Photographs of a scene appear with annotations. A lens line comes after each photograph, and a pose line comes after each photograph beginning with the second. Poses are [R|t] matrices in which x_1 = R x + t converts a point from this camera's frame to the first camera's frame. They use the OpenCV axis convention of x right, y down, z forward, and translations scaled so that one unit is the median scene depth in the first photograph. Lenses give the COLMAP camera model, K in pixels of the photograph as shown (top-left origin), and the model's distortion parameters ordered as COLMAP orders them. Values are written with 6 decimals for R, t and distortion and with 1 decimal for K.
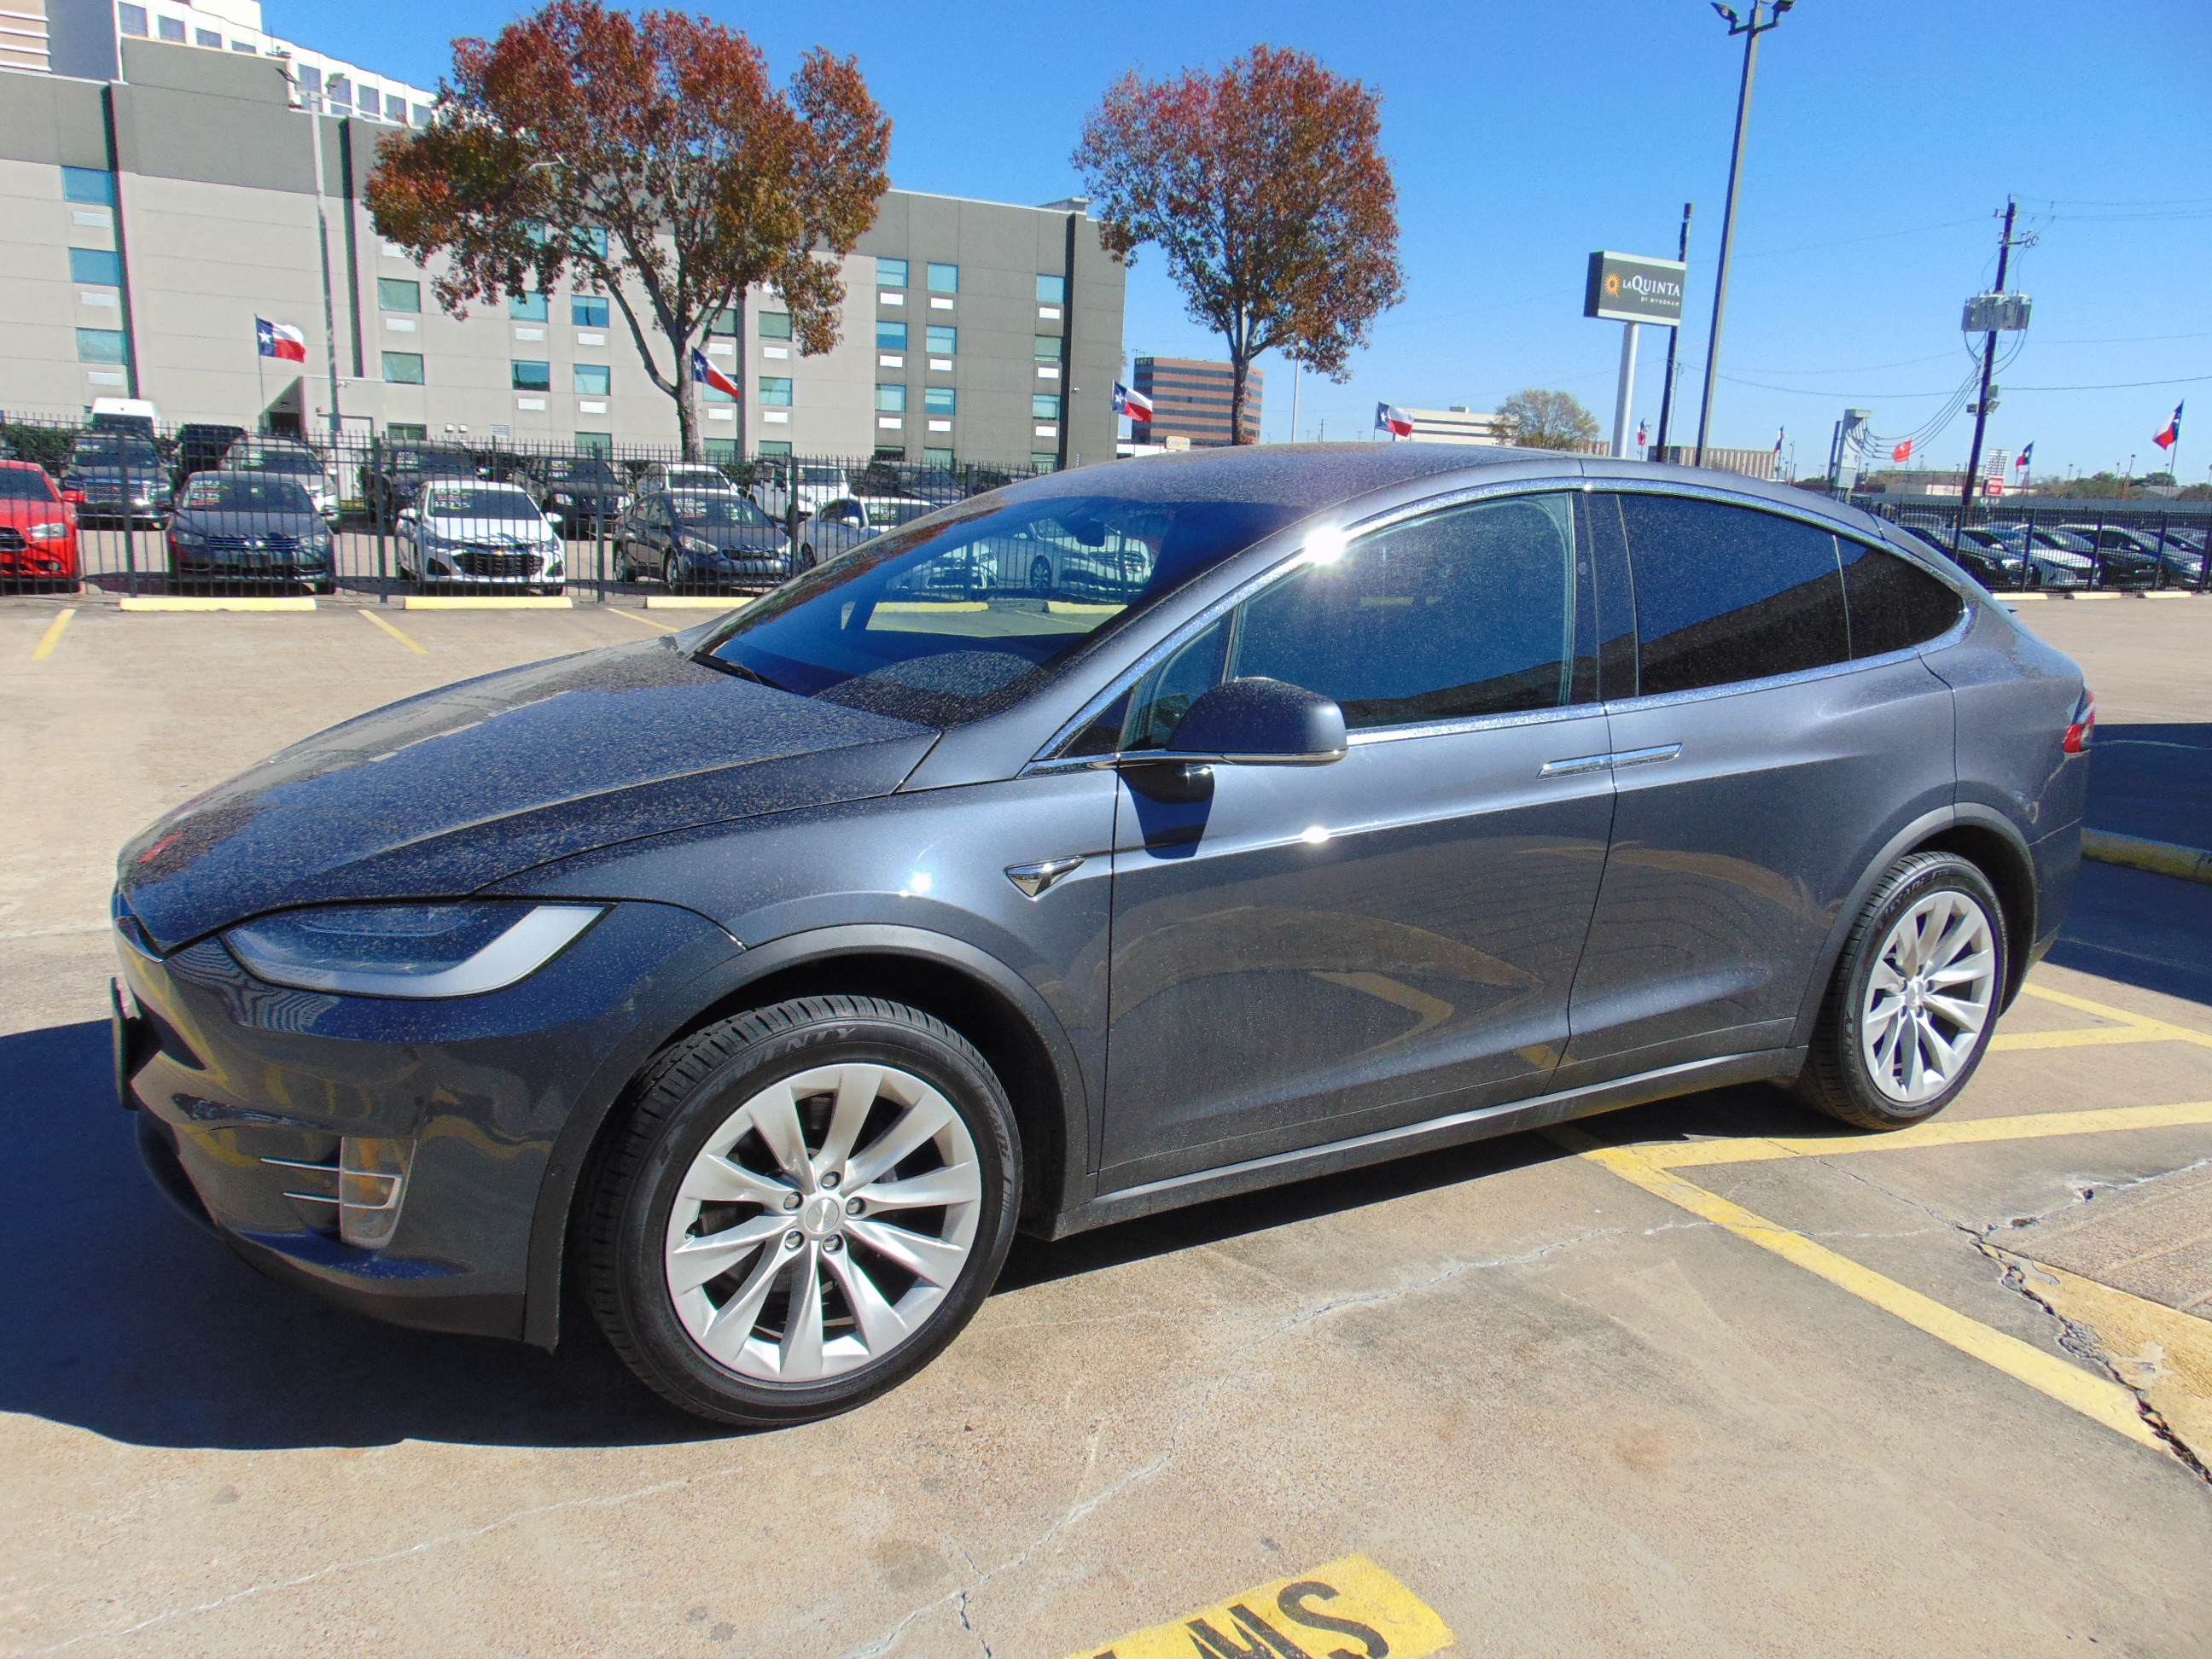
lens RADIAL K [[1652.0, 0, 1096.6], [0, 1652.0, 846.9], [0, 0, 1]] dist [-0.019689, 0.042913]
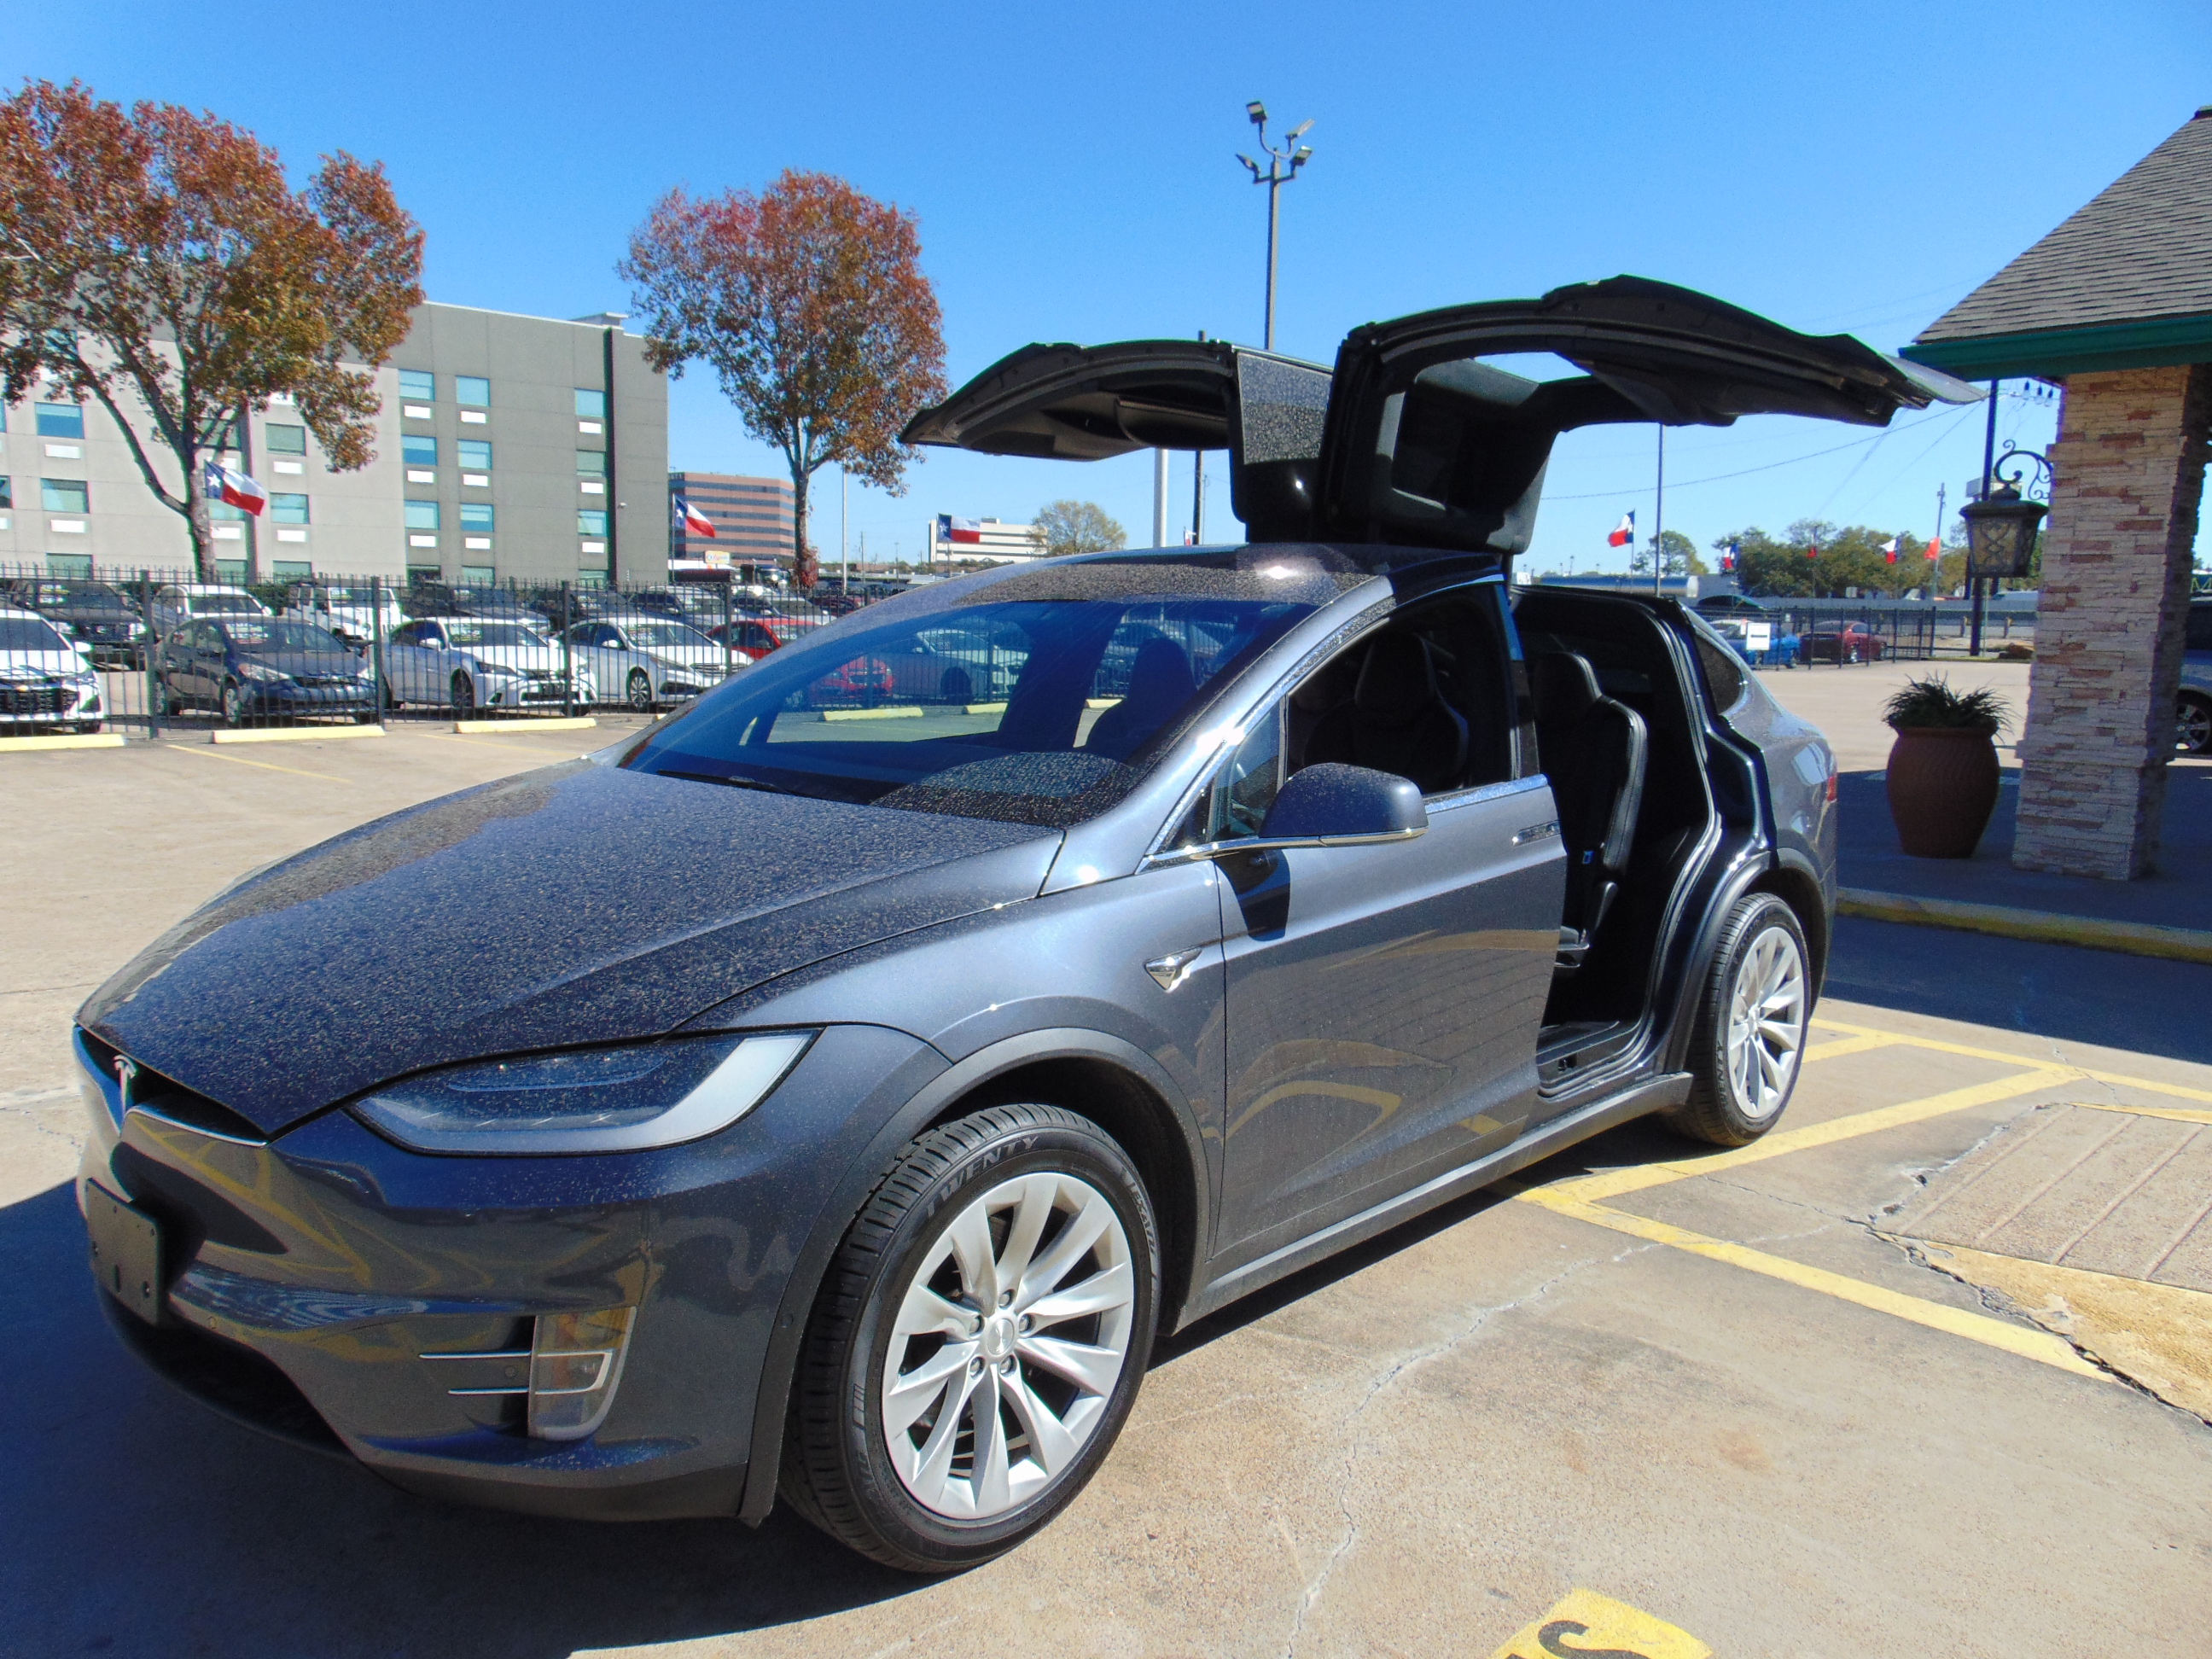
lens RADIAL K [[1652.0, 0, 1088.8], [0, 1652.0, 839.9], [0, 0, 1]] dist [-0.019689, 0.042913]
pose [[0.962396, -0.060312, 0.264870, -0.280403], [0.078426, 0.995211, -0.058344, -0.004435], [-0.260082, 0.076923, 0.962518, 0.027354]]
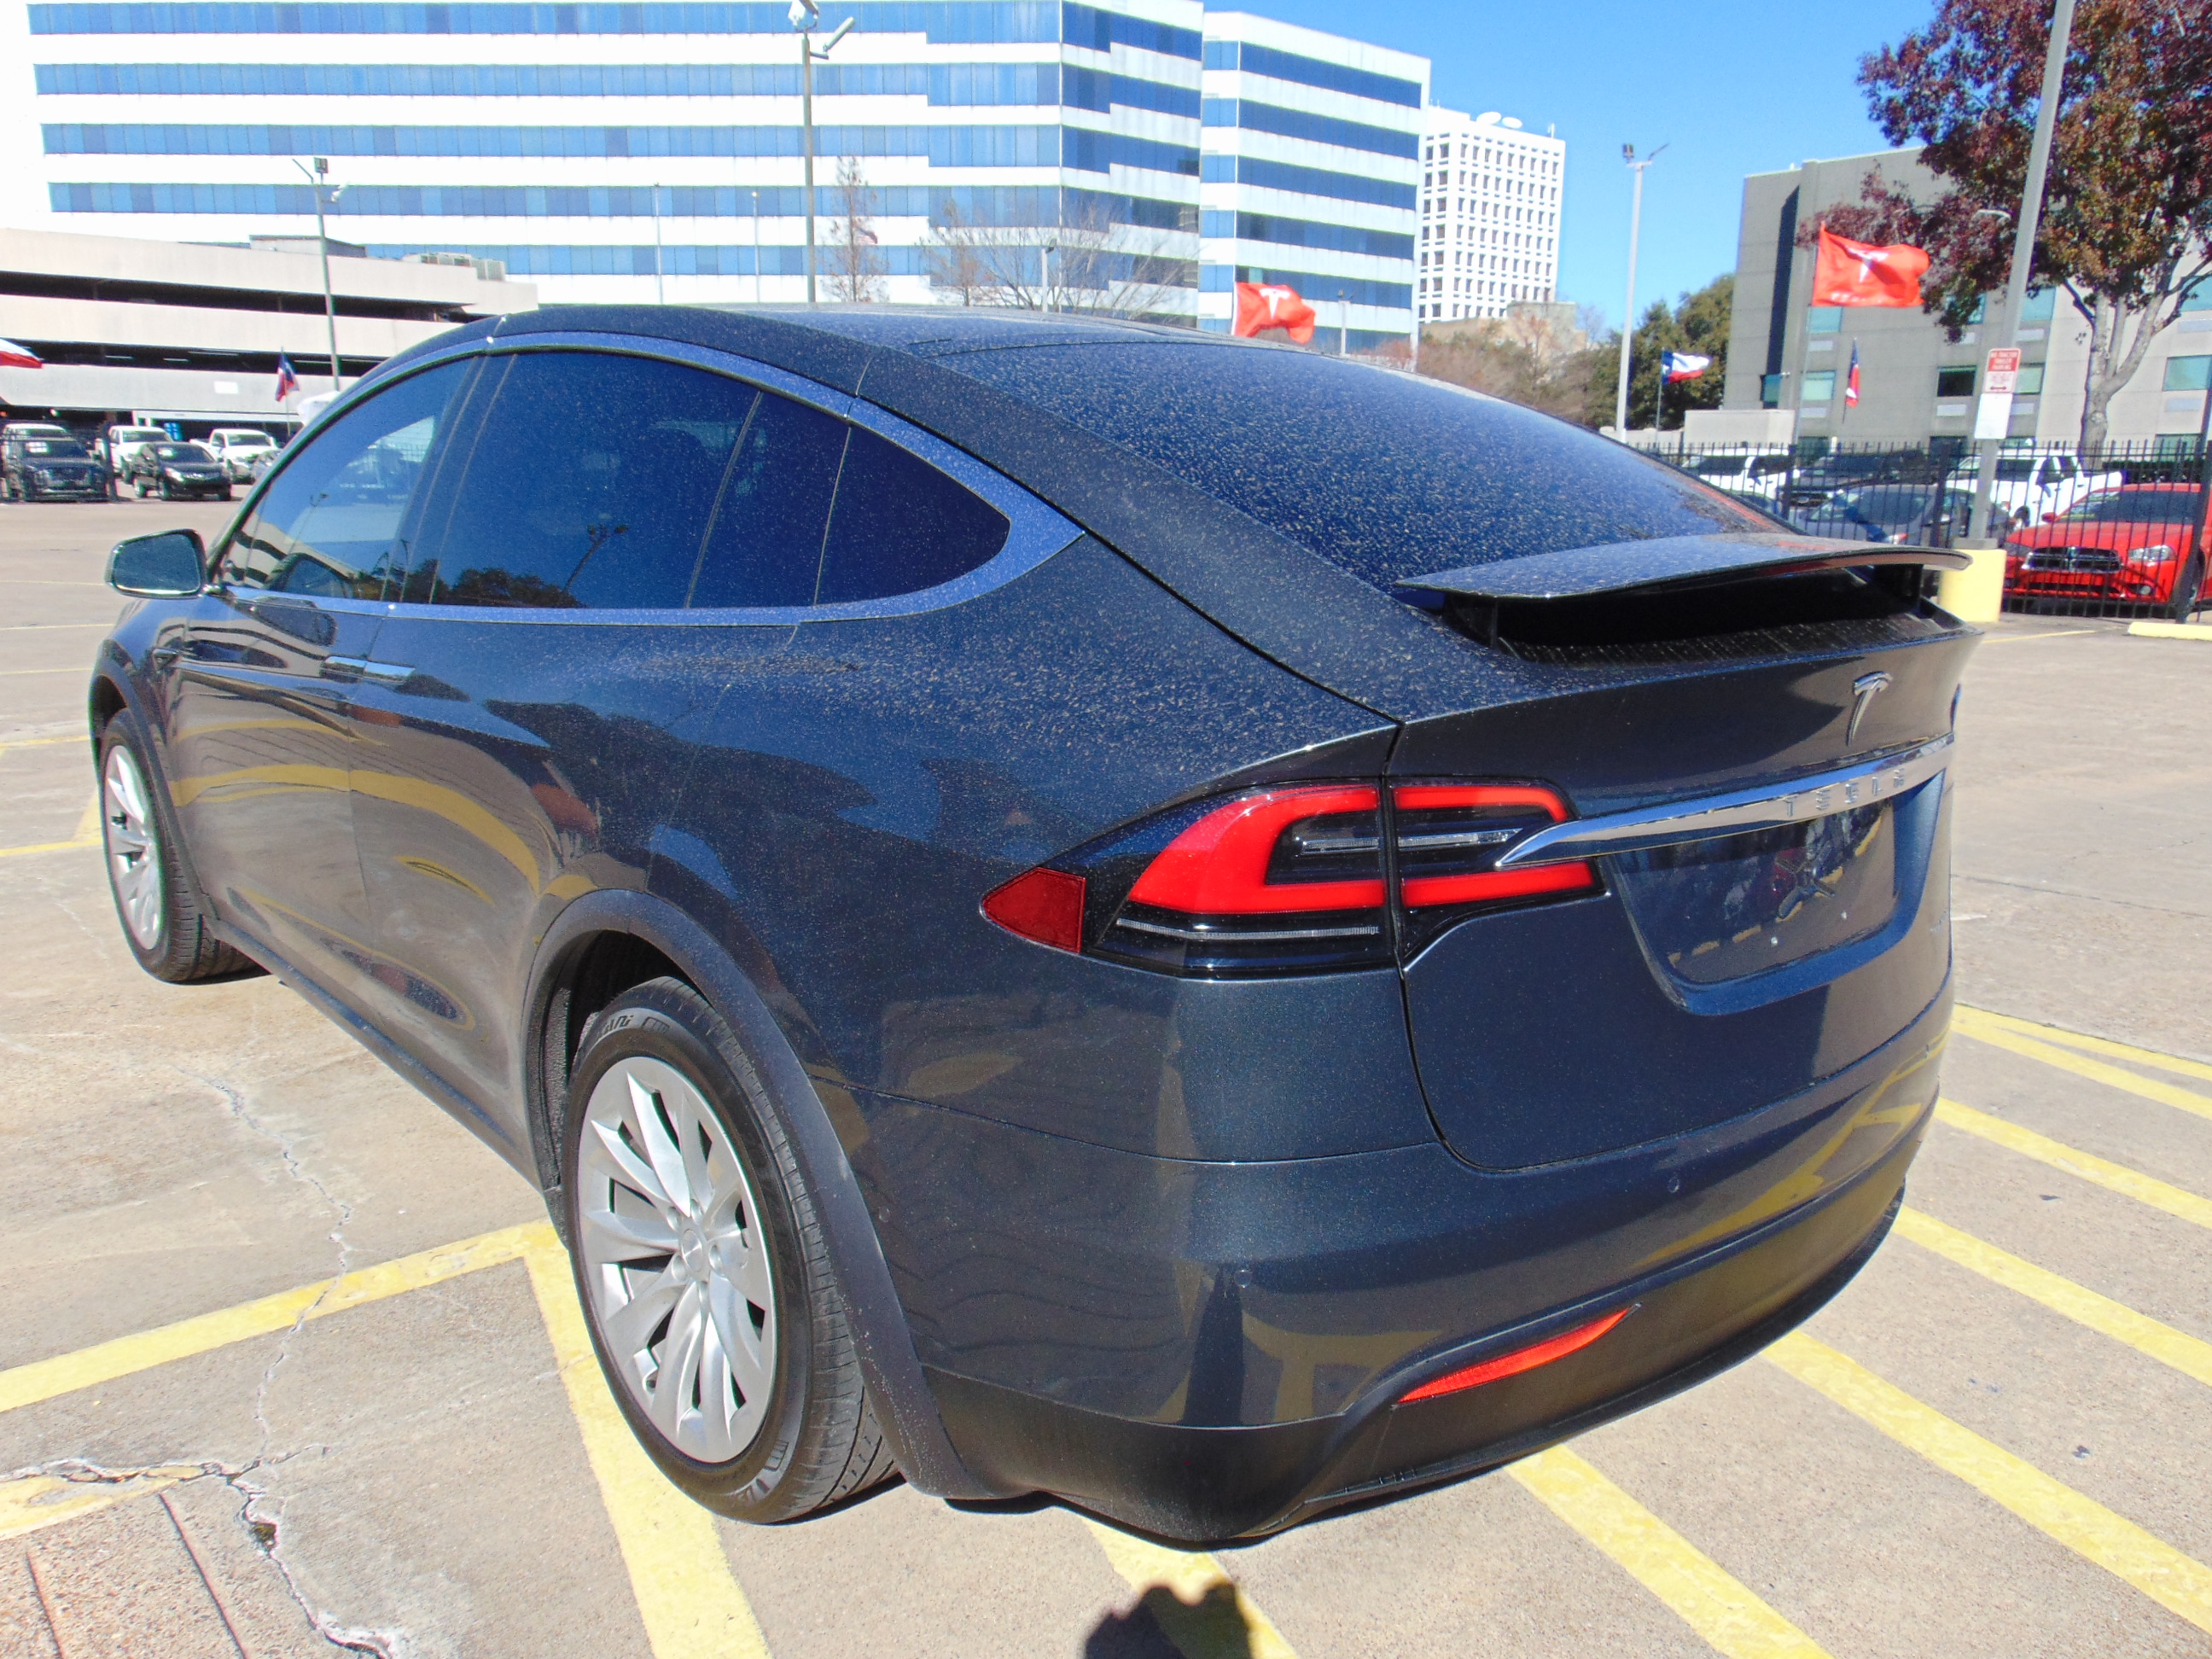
lens RADIAL K [[1652.0, 0, 1087.9], [0, 1652.0, 823.7], [0, 0, 1]] dist [-0.019689, 0.042913]
pose [[0.193836, 0.181713, -0.964058, 1.231006], [-0.223660, 0.965002, 0.136921, -0.176475], [0.955198, 0.189080, 0.227694, 1.183742]]
